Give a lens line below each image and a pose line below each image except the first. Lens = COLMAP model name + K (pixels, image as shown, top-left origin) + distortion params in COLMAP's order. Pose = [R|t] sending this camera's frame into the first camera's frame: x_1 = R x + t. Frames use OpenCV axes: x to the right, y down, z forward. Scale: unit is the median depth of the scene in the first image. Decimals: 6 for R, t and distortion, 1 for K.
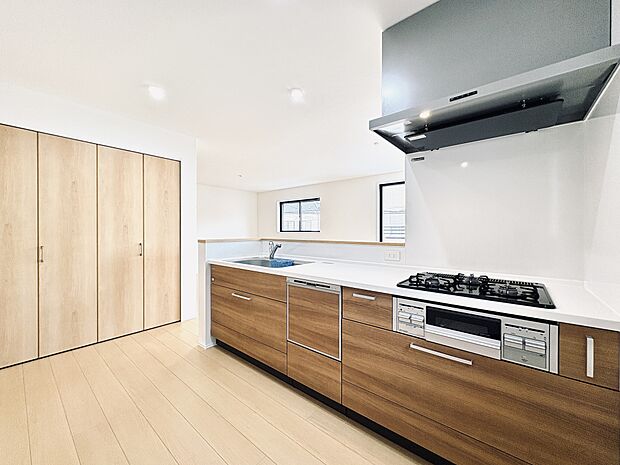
lens RADIAL K [[247.2, 0, 310.0], [0, 247.2, 232.5], [0, 0, 1]] dist [-0.000872, 0.000199]
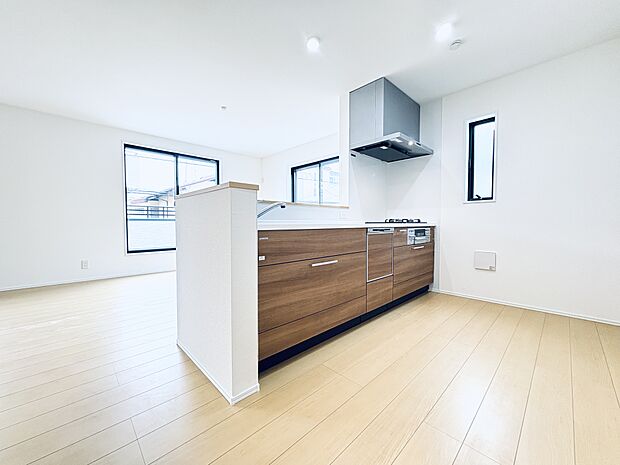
lens RADIAL K [[247.2, 0, 310.0], [0, 247.2, 232.5], [0, 0, 1]] dist [-0.000872, 0.000199]
pose [[0.113004, -0.034859, 0.992983, -1.280256], [0.014300, 0.999338, 0.033454, 0.156344], [-0.993492, 0.010420, 0.113428, 1.134497]]
